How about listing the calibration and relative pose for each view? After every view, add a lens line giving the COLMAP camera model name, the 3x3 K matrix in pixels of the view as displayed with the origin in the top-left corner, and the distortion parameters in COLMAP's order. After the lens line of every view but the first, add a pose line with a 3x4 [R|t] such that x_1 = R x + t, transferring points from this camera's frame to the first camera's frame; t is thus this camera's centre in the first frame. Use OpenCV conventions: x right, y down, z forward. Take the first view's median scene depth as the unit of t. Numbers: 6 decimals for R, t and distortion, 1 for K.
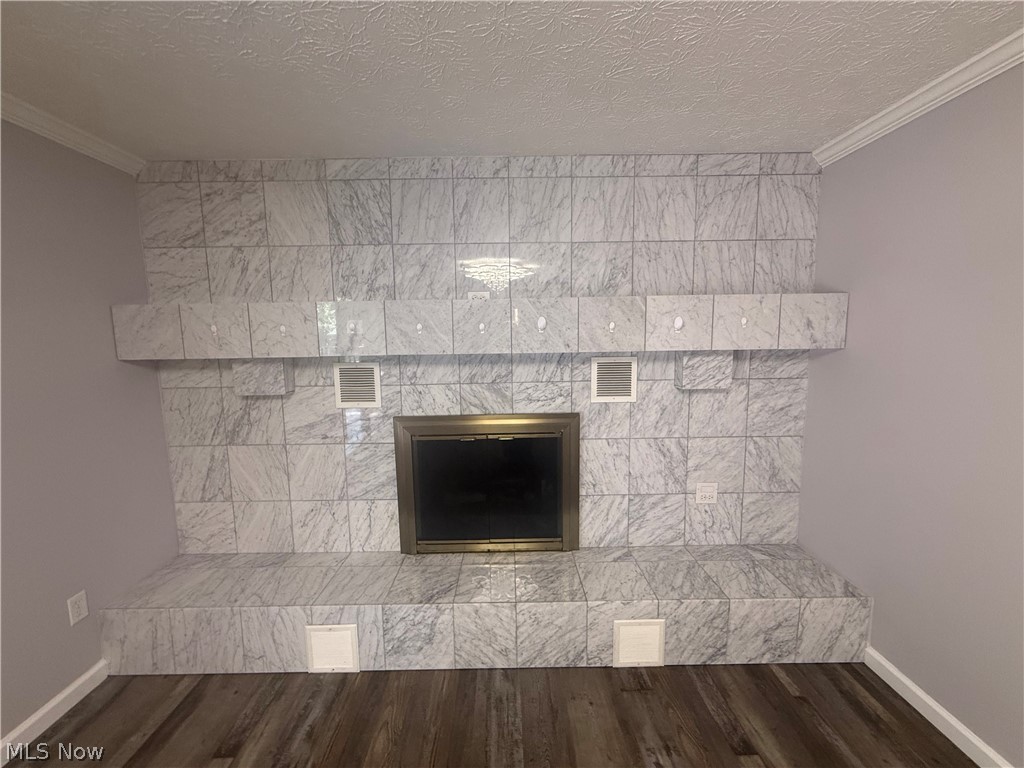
lens RADIAL K [[411.3, 0, 509.1], [0, 411.3, 385.8], [0, 0, 1]] dist [-0.000721, 0.000440]
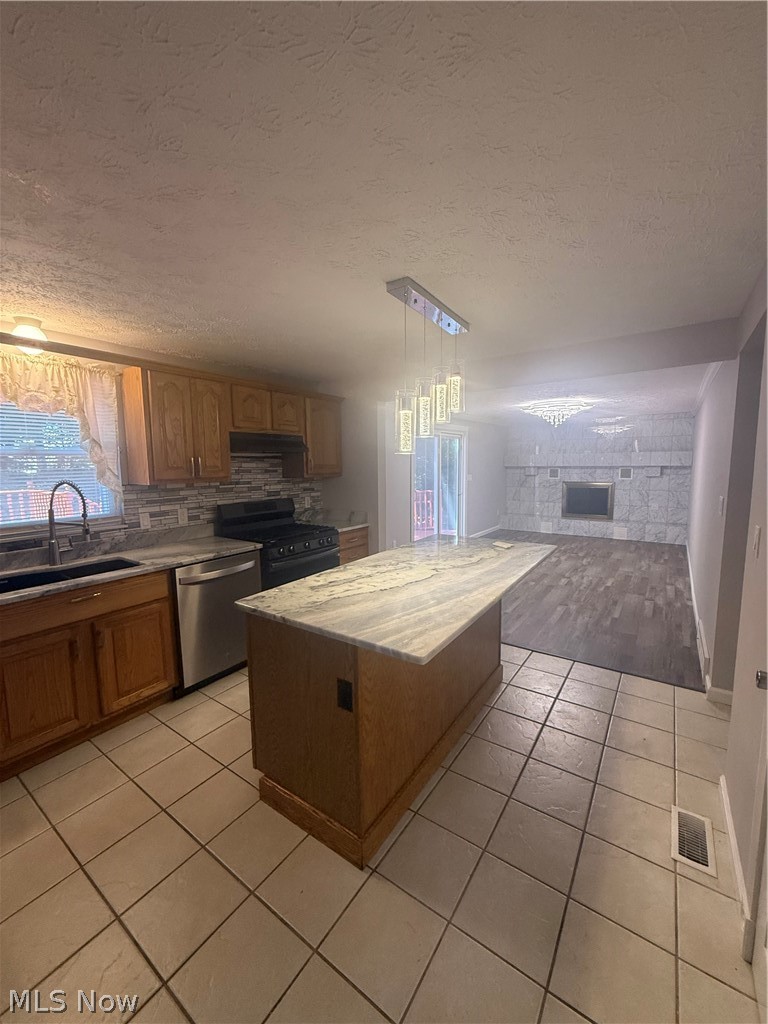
lens RADIAL K [[411.3, 0, 384.7], [0, 411.3, 507.3], [0, 0, 1]] dist [-0.000721, 0.000440]
pose [[0.812283, 0.071099, -0.578914, 0.672023], [-0.069613, 0.997266, 0.024802, 0.358374], [0.579094, 0.020154, 0.815011, -3.373818]]
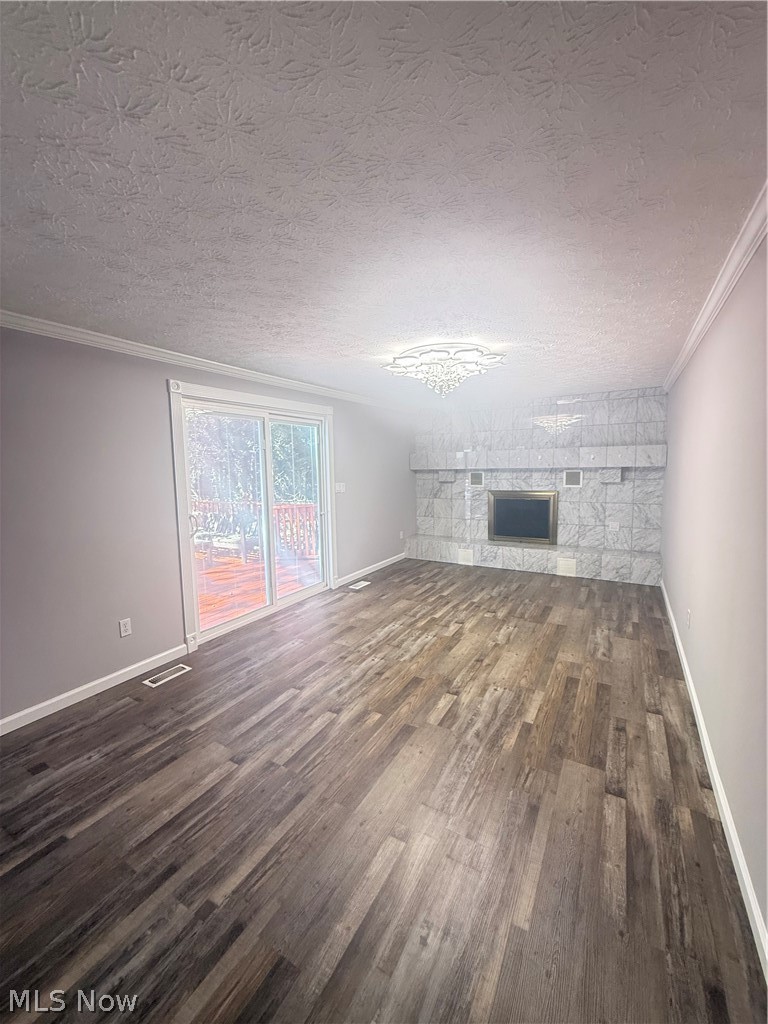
lens RADIAL K [[411.3, 0, 384.7], [0, 411.3, 507.3], [0, 0, 1]] dist [-0.000721, 0.000440]
pose [[0.857352, 0.052292, -0.512068, 0.583808], [-0.054885, 0.998442, 0.010066, 0.208262], [0.511796, 0.019475, 0.858886, -1.855382]]
